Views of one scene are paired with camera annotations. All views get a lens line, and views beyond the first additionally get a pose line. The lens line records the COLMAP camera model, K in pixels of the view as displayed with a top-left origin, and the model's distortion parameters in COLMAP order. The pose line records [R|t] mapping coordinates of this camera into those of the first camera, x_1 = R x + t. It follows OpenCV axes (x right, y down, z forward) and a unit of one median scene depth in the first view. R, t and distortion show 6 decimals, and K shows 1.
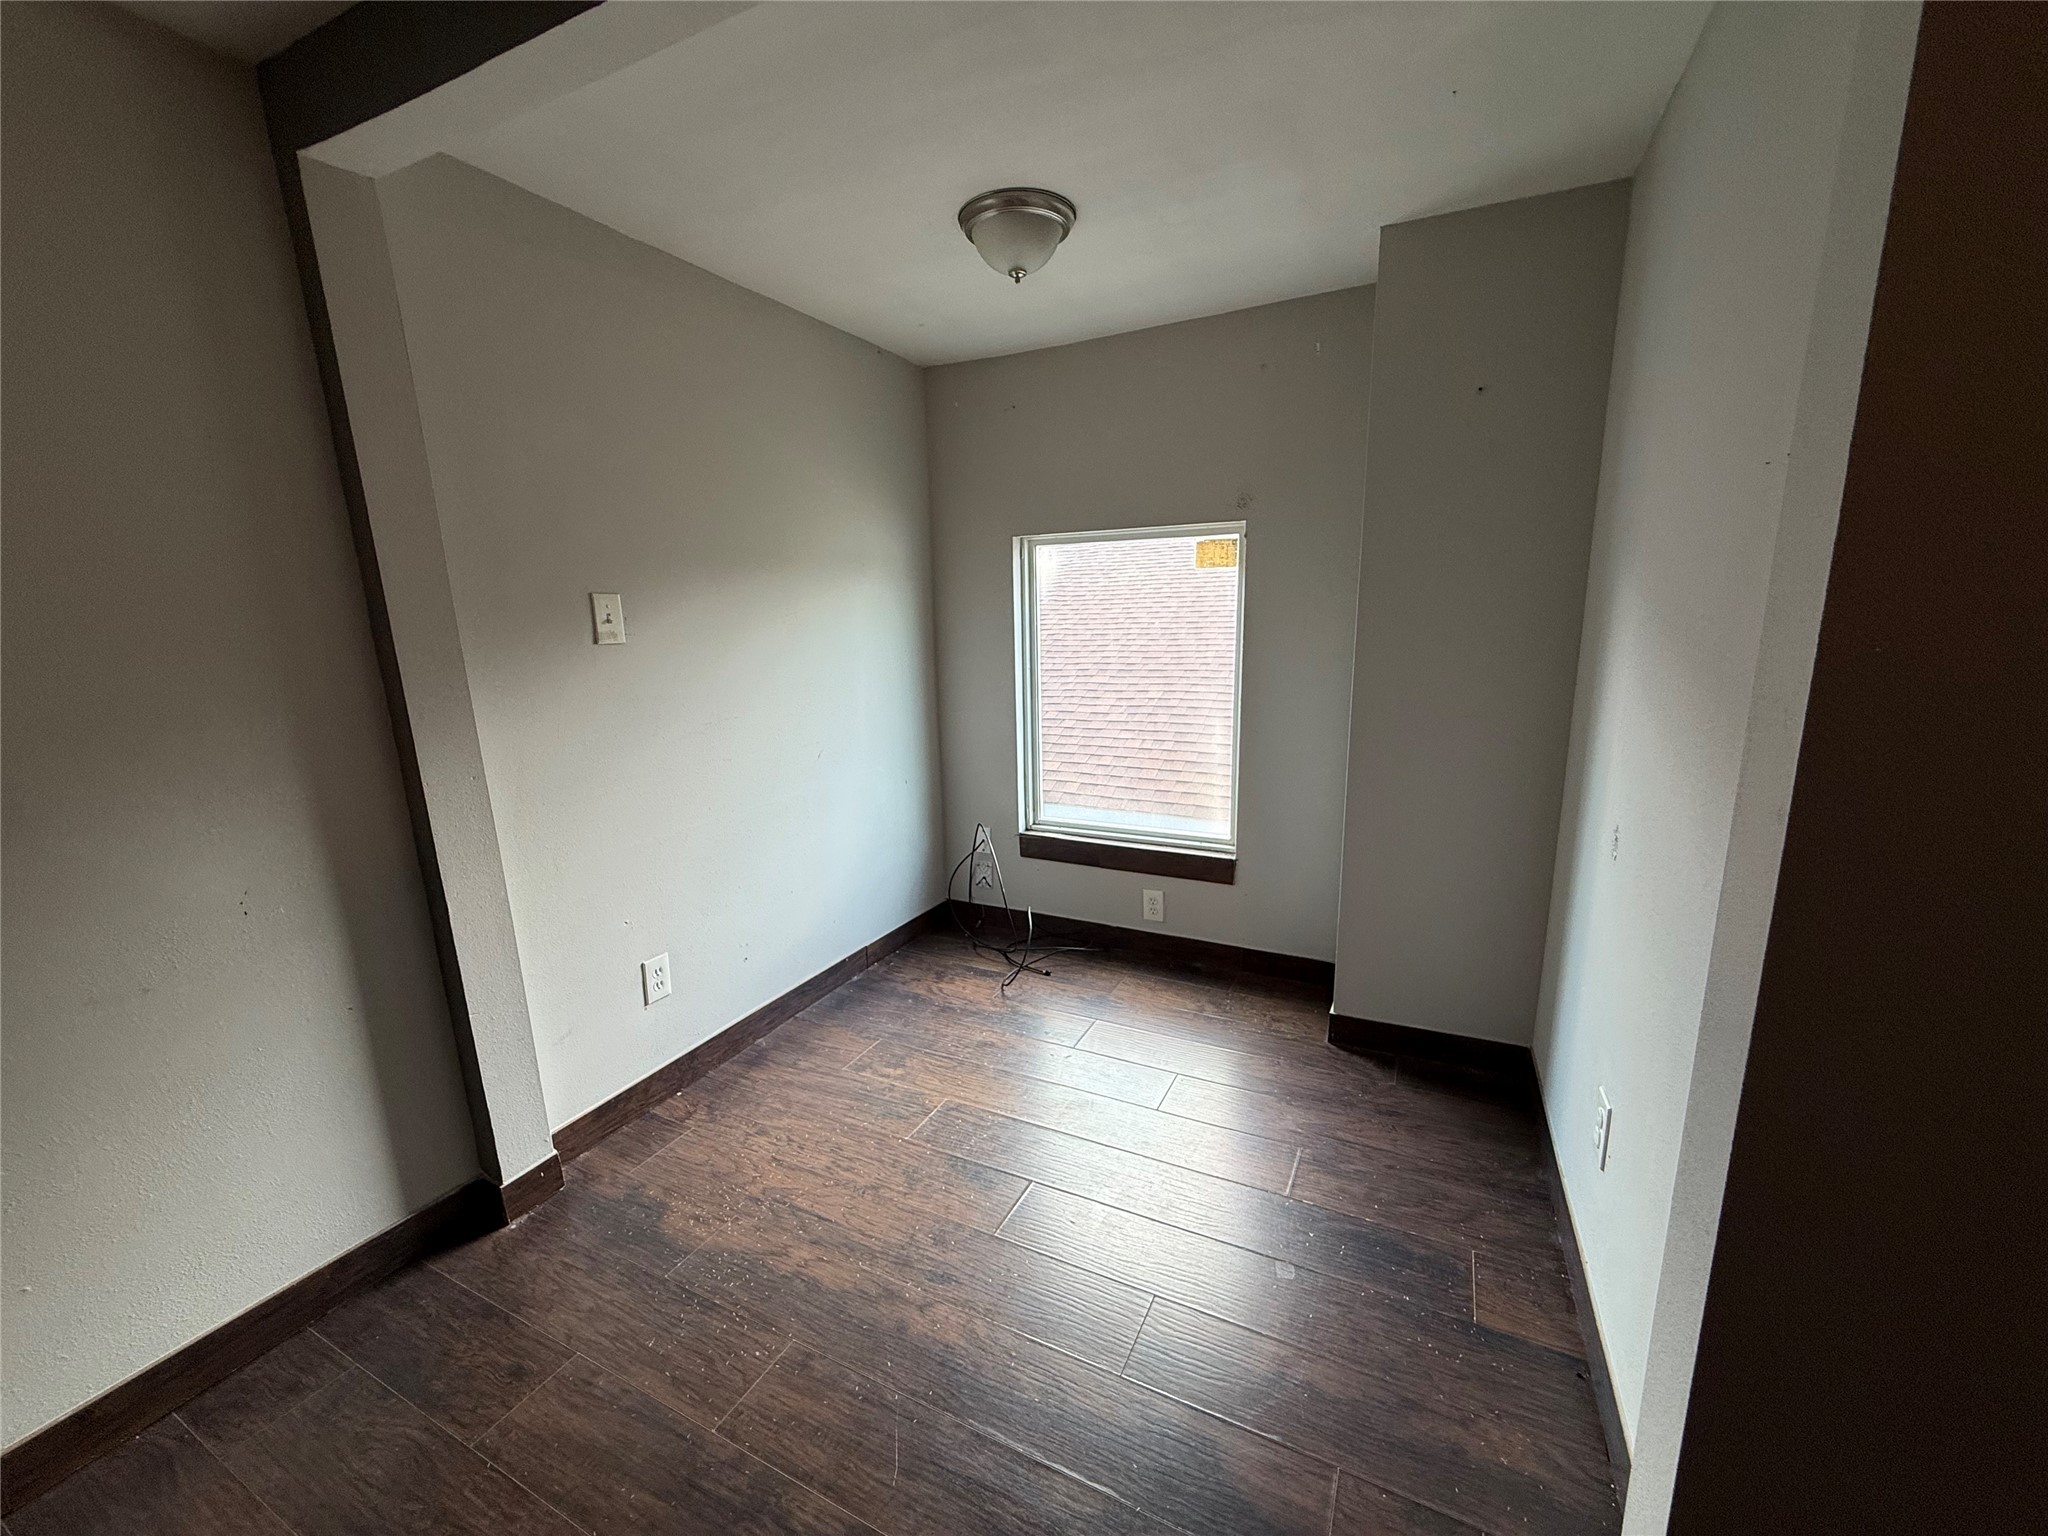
lens RADIAL K [[808.7, 0, 1017.1], [0, 808.7, 768.1], [0, 0, 1]] dist [0.020153, -0.000037]
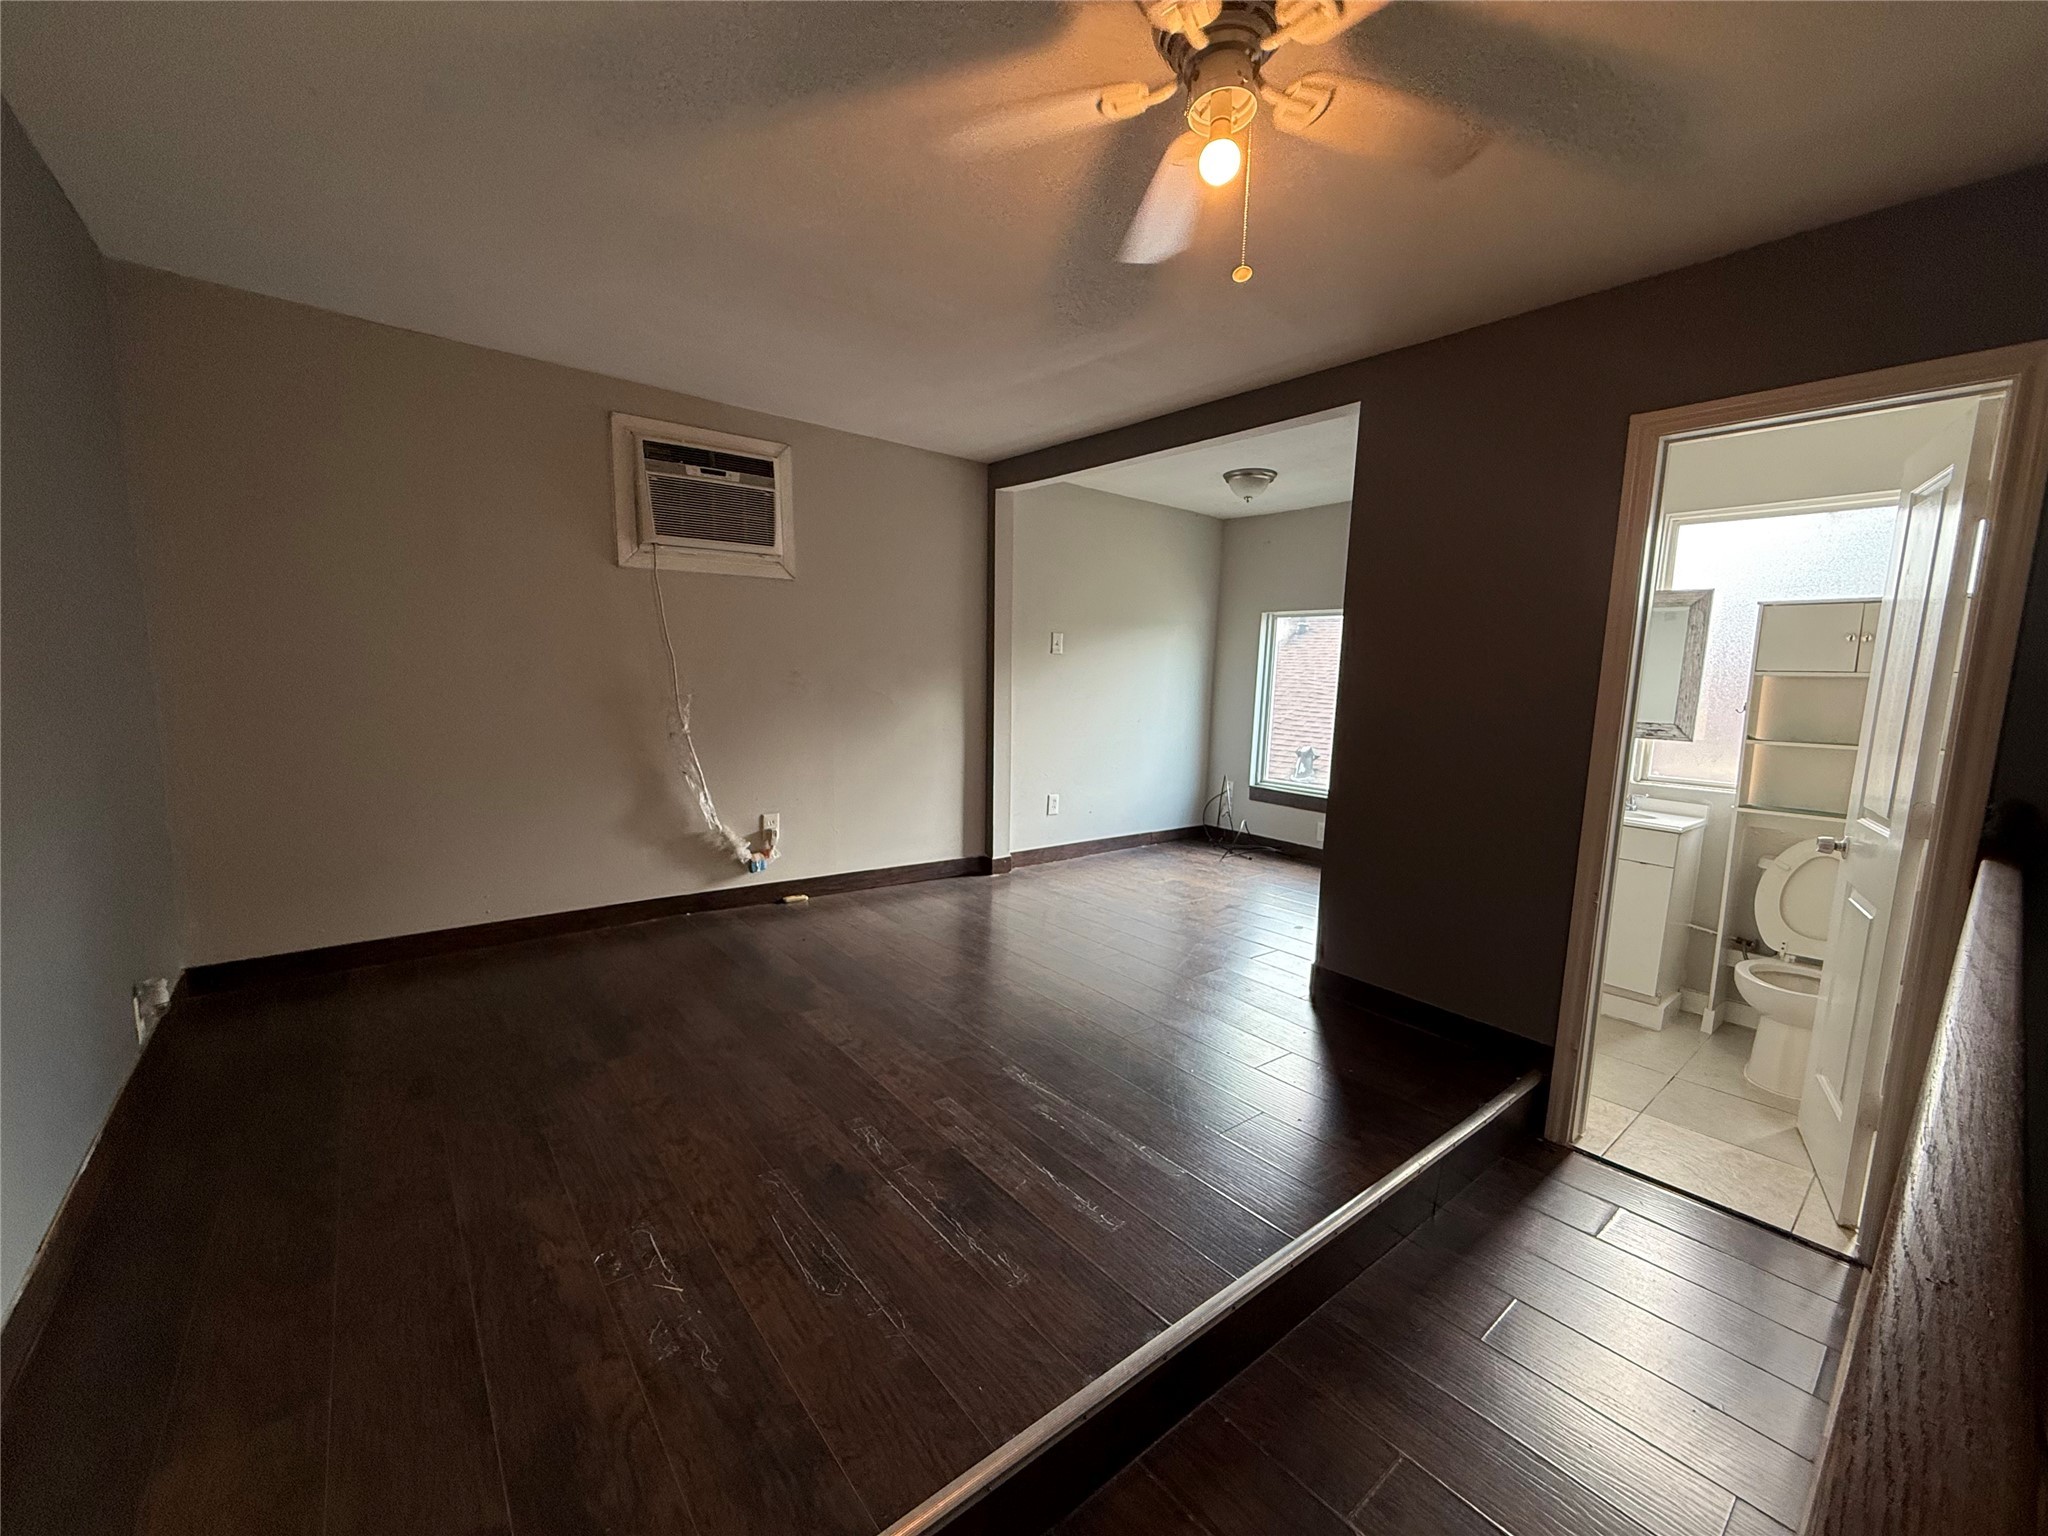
lens RADIAL K [[808.7, 0, 1017.1], [0, 808.7, 768.1], [0, 0, 1]] dist [0.020153, -0.000037]
pose [[0.907626, 0.104724, -0.406508, 0.370411], [-0.136021, 0.989504, -0.048786, 0.292998], [0.397132, 0.099573, 0.912344, -1.110781]]
